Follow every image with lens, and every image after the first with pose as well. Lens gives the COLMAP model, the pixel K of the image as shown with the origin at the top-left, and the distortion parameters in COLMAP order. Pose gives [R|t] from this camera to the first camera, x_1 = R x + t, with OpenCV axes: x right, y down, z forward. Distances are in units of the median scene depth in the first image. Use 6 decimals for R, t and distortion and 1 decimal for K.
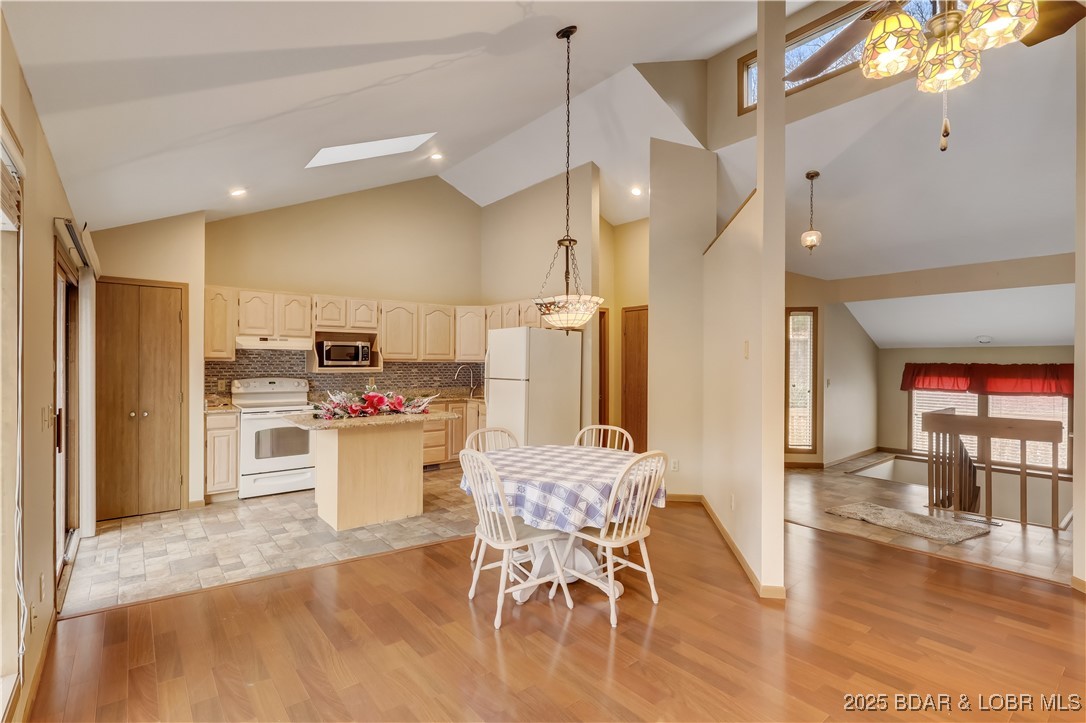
lens RADIAL K [[511.9, 0, 541.9], [0, 511.9, 361.0], [0, 0, 1]] dist [-0.001753, 0.000619]
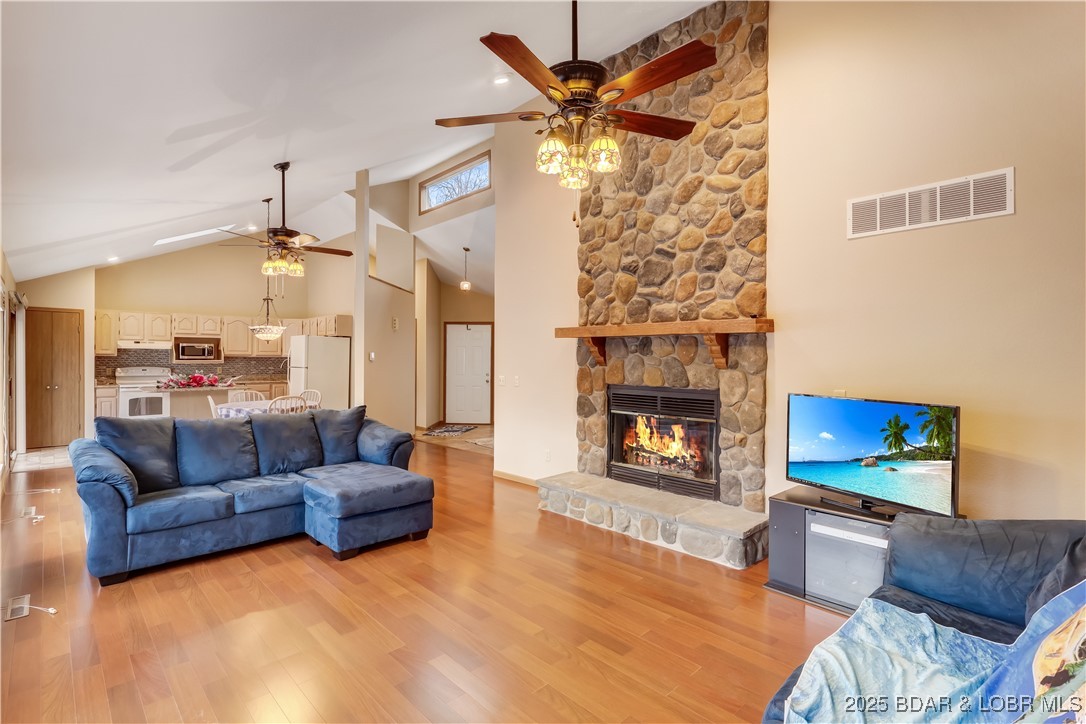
lens RADIAL K [[524.6, 0, 539.7], [0, 524.6, 356.9], [0, 0, 1]] dist [0.002837, 0.001069]
pose [[0.996947, -0.000324, 0.078084, 0.622164], [0.000214, 0.999999, 0.001412, 0.000641], [-0.078084, -0.001391, 0.996946, -0.783601]]
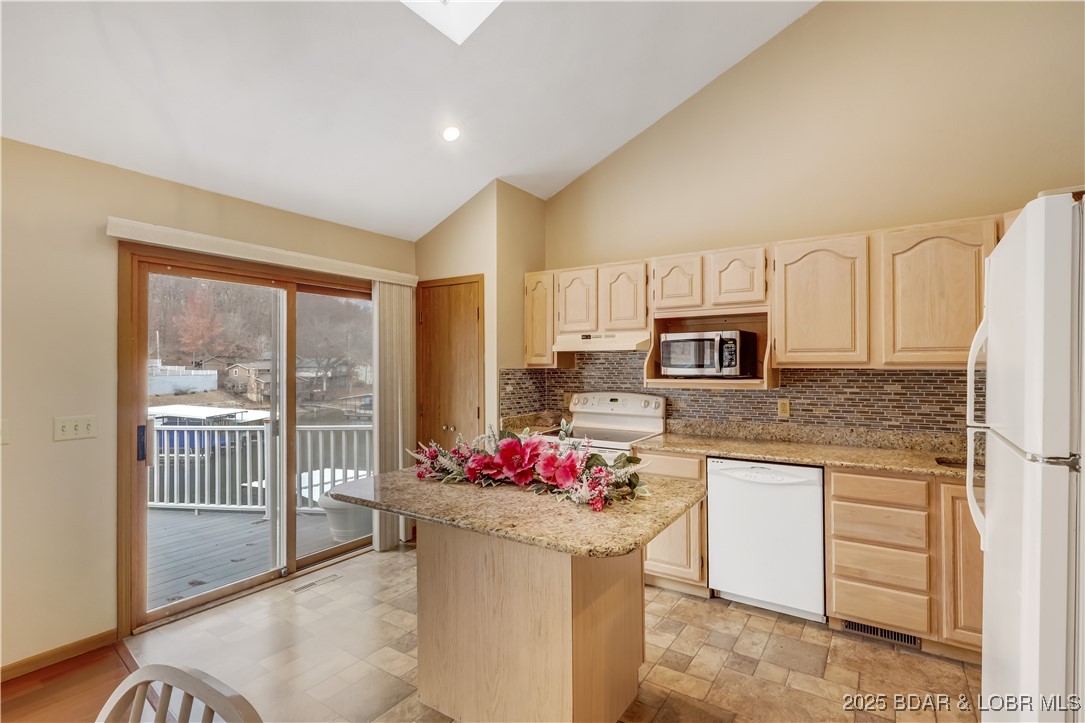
lens RADIAL K [[510.1, 0, 542.5], [0, 510.1, 361.5], [0, 0, 1]] dist [-0.000288, -0.000167]
pose [[0.300957, -0.014371, -0.953529, 0.104923], [0.005492, 0.999896, -0.013337, -0.000321], [0.953622, -0.001223, 0.301005, 0.793719]]
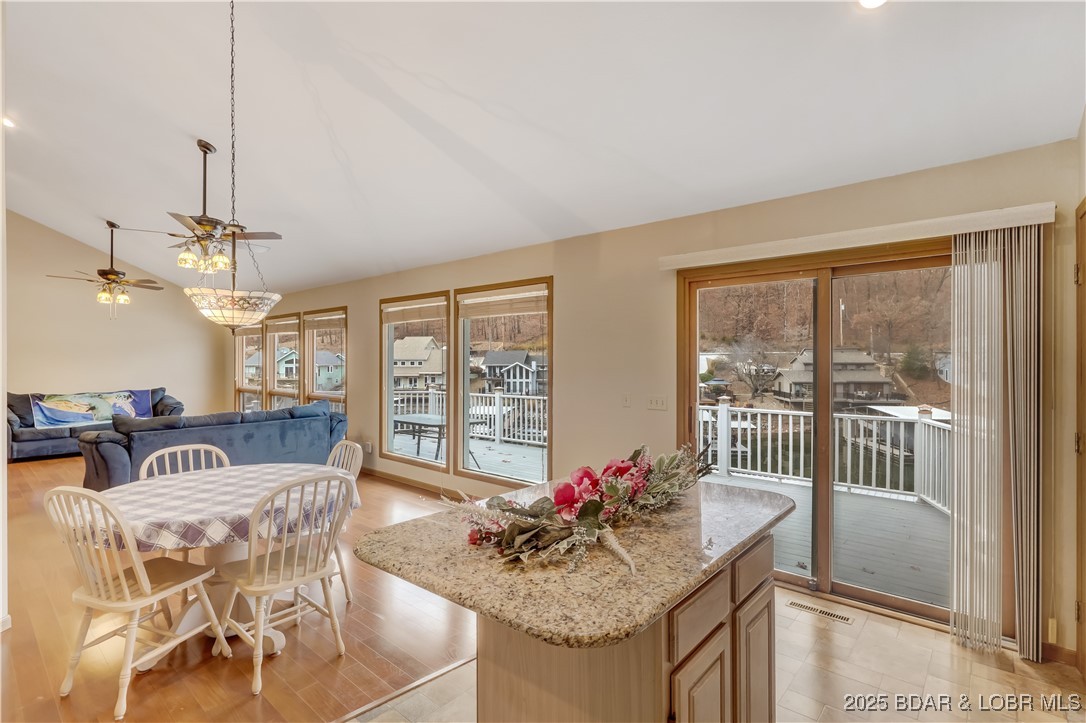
lens RADIAL K [[511.9, 0, 541.9], [0, 511.9, 361.0], [0, 0, 1]] dist [-0.001753, 0.000619]
pose [[-0.983740, -0.002891, -0.179573, -0.169960], [-0.003254, 0.999993, 0.001725, -0.005761], [0.179567, 0.002281, -0.983743, 1.172194]]
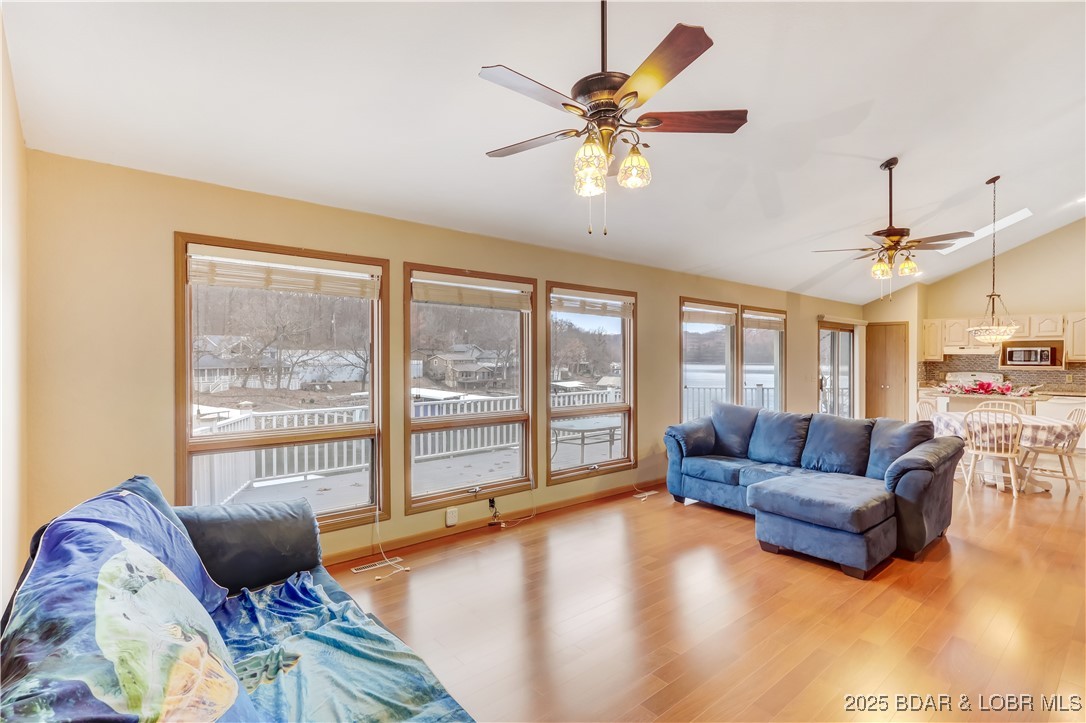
lens RADIAL K [[511.9, 0, 541.9], [0, 511.9, 361.0], [0, 0, 1]] dist [-0.001753, 0.000619]
pose [[0.022773, 0.001125, -0.999740, 1.140832], [-0.002087, 0.999997, 0.001078, -0.000174], [0.999738, 0.002062, 0.022775, -0.406223]]
